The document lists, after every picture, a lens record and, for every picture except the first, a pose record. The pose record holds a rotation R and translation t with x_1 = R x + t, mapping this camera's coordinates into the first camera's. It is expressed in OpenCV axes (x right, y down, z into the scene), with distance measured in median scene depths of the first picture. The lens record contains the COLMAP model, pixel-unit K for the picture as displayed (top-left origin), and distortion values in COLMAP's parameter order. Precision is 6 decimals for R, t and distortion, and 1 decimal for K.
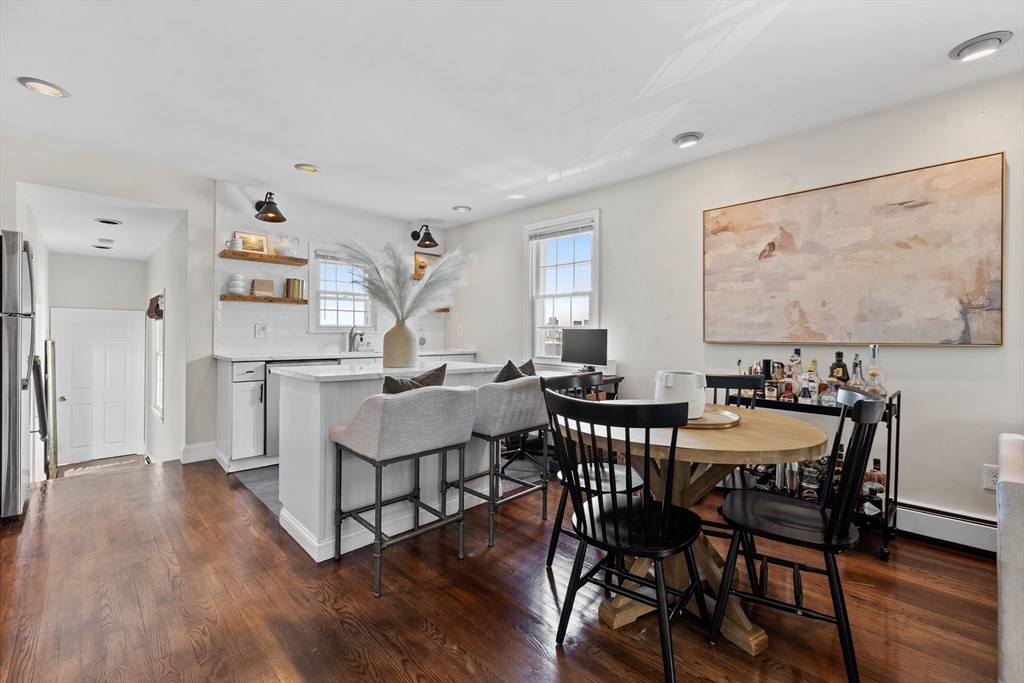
lens RADIAL K [[434.2, 0, 525.0], [0, 434.2, 340.9], [0, 0, 1]] dist [0.001496, -0.000362]
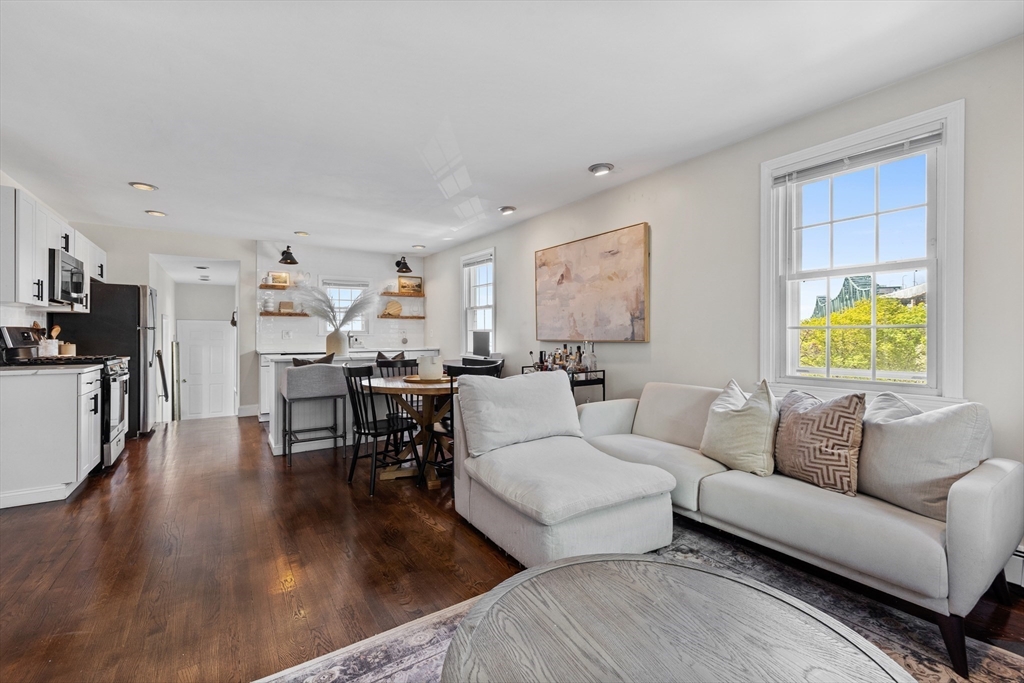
lens RADIAL K [[434.2, 0, 525.0], [0, 434.2, 340.9], [0, 0, 1]] dist [0.001496, -0.000362]
pose [[0.983439, -0.005349, -0.181160, 0.663577], [0.005344, 0.999986, -0.000519, 0.005285], [0.181160, -0.000458, 0.983453, -0.473888]]
